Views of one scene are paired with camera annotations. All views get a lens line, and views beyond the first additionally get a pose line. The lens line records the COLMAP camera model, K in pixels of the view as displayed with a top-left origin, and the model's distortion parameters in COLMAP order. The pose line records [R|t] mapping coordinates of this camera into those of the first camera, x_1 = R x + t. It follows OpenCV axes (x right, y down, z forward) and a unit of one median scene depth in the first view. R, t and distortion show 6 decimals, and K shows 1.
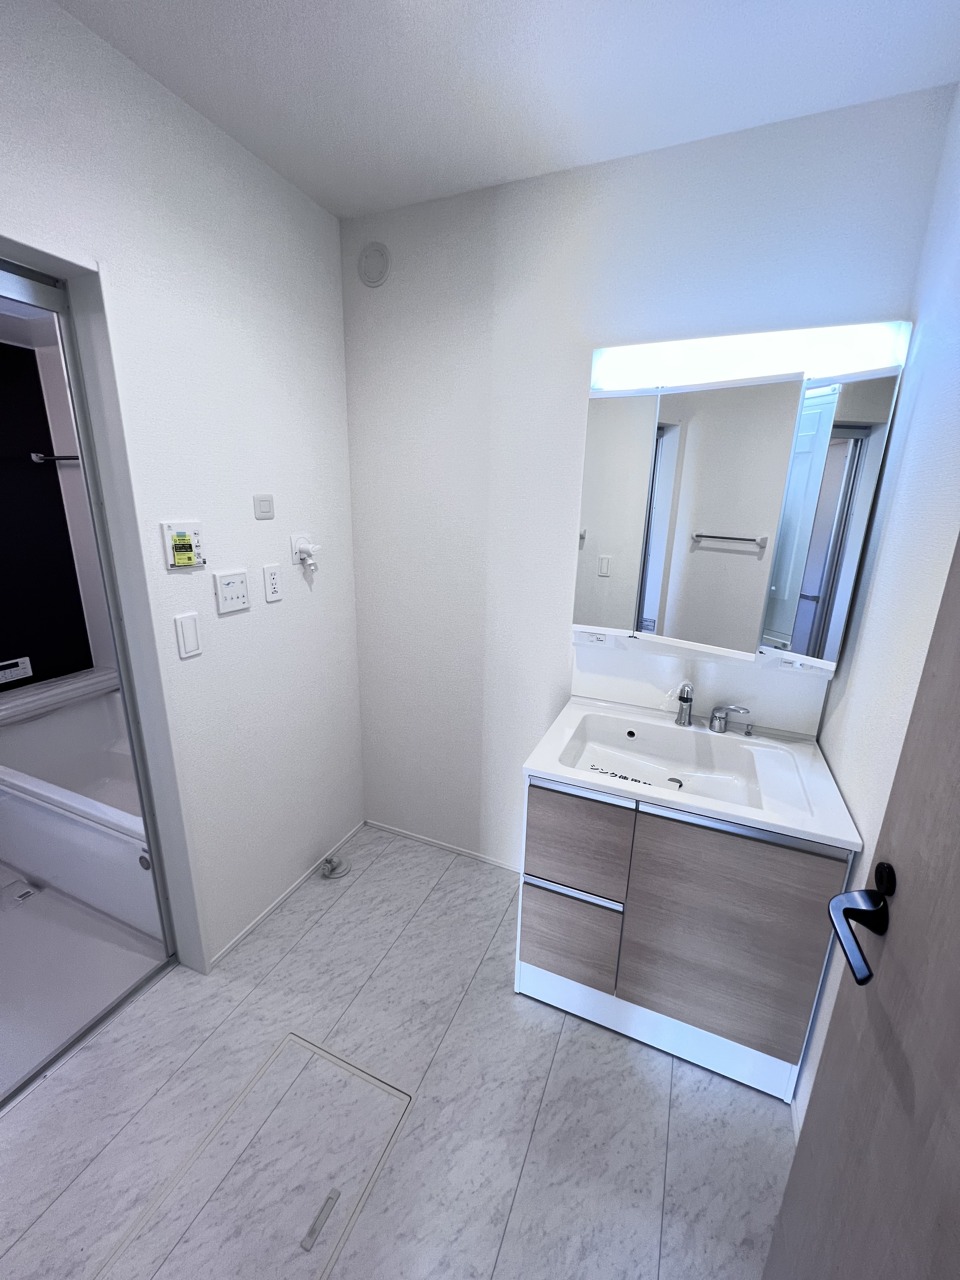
lens RADIAL K [[512.5, 0, 480.0], [0, 512.5, 640.0], [0, 0, 1]] dist [-0.001913, 0.000481]
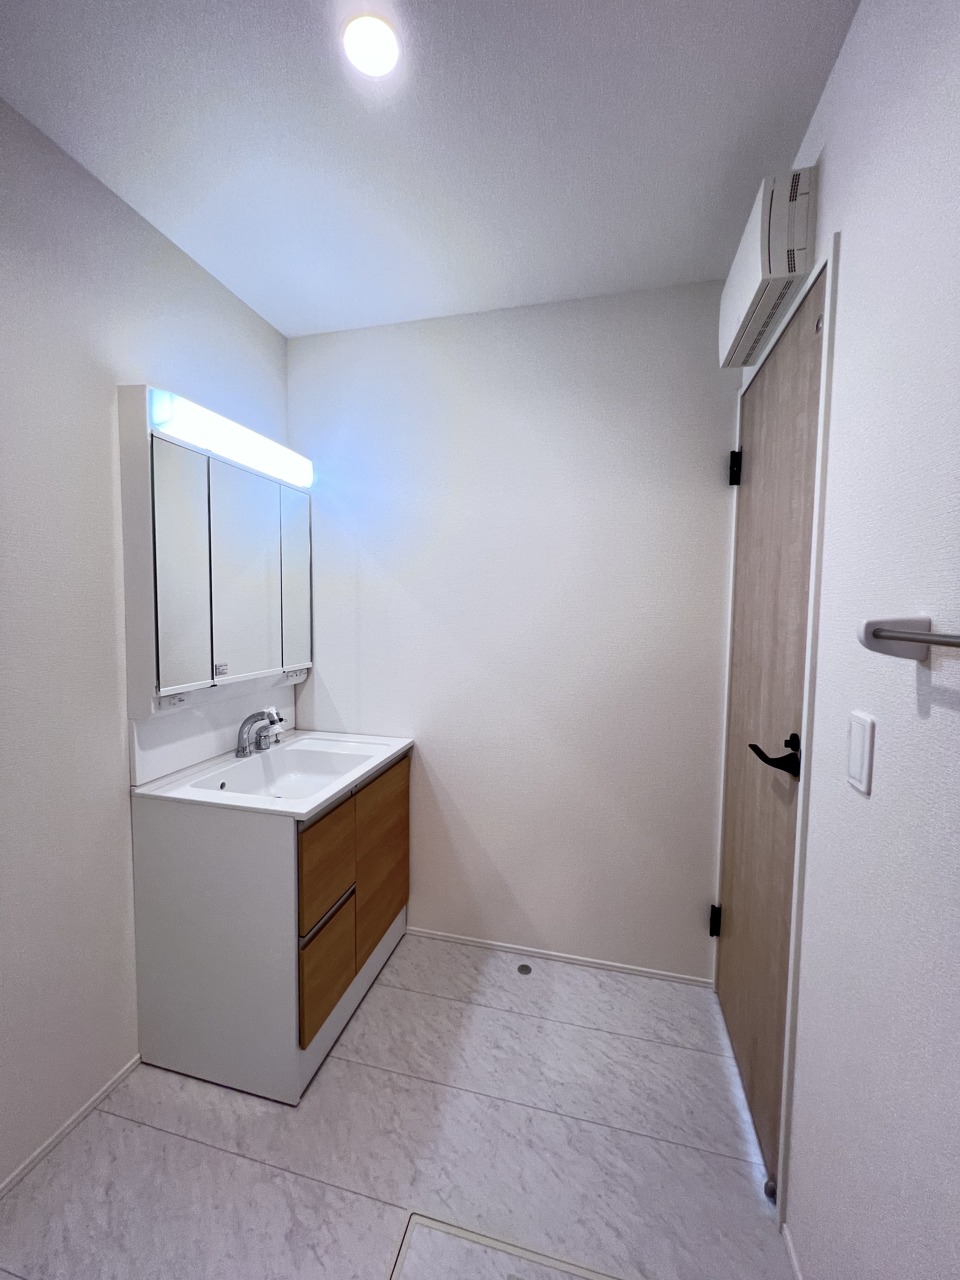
lens RADIAL K [[512.5, 0, 480.0], [0, 512.5, 640.0], [0, 0, 1]] dist [-0.001913, 0.000481]
pose [[-0.158604, -0.084370, 0.983731, -0.906924], [0.260299, 0.957521, 0.124090, -0.094728], [-0.952412, 0.275746, -0.129905, 0.737788]]
